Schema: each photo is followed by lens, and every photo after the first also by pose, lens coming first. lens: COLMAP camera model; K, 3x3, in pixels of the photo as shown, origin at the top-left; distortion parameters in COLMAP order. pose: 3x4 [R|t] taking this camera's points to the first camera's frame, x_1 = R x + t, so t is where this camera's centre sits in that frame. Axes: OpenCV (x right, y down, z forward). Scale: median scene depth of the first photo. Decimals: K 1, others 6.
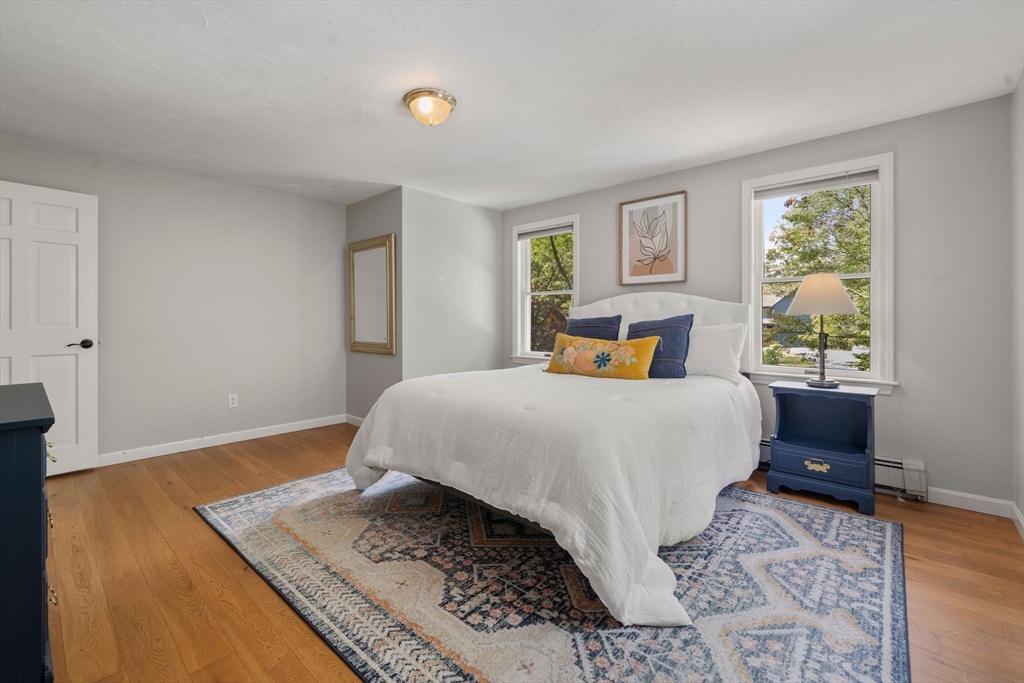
lens RADIAL K [[440.4, 0, 512.3], [0, 440.4, 319.1], [0, 0, 1]] dist [0.000751, -0.000026]
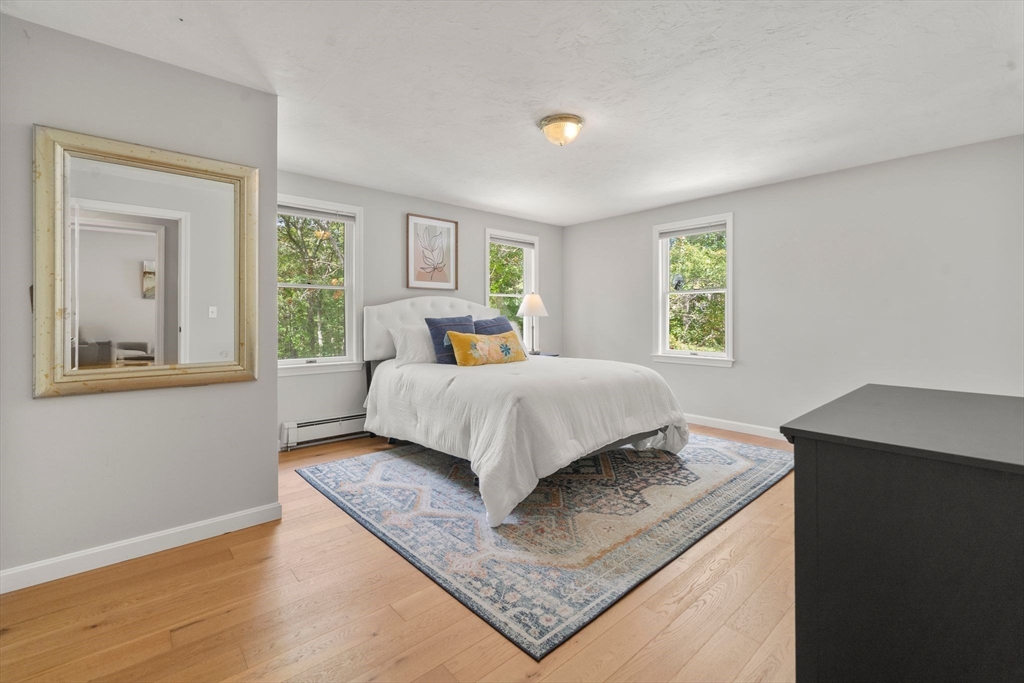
lens RADIAL K [[440.4, 0, 506.1], [0, 440.4, 318.9], [0, 0, 1]] dist [0.000751, -0.000026]
pose [[0.121011, 0.001089, 0.992651, -1.452199], [-0.000750, 0.999999, -0.001006, 0.003763], [-0.992651, -0.000623, 0.121011, 1.109575]]
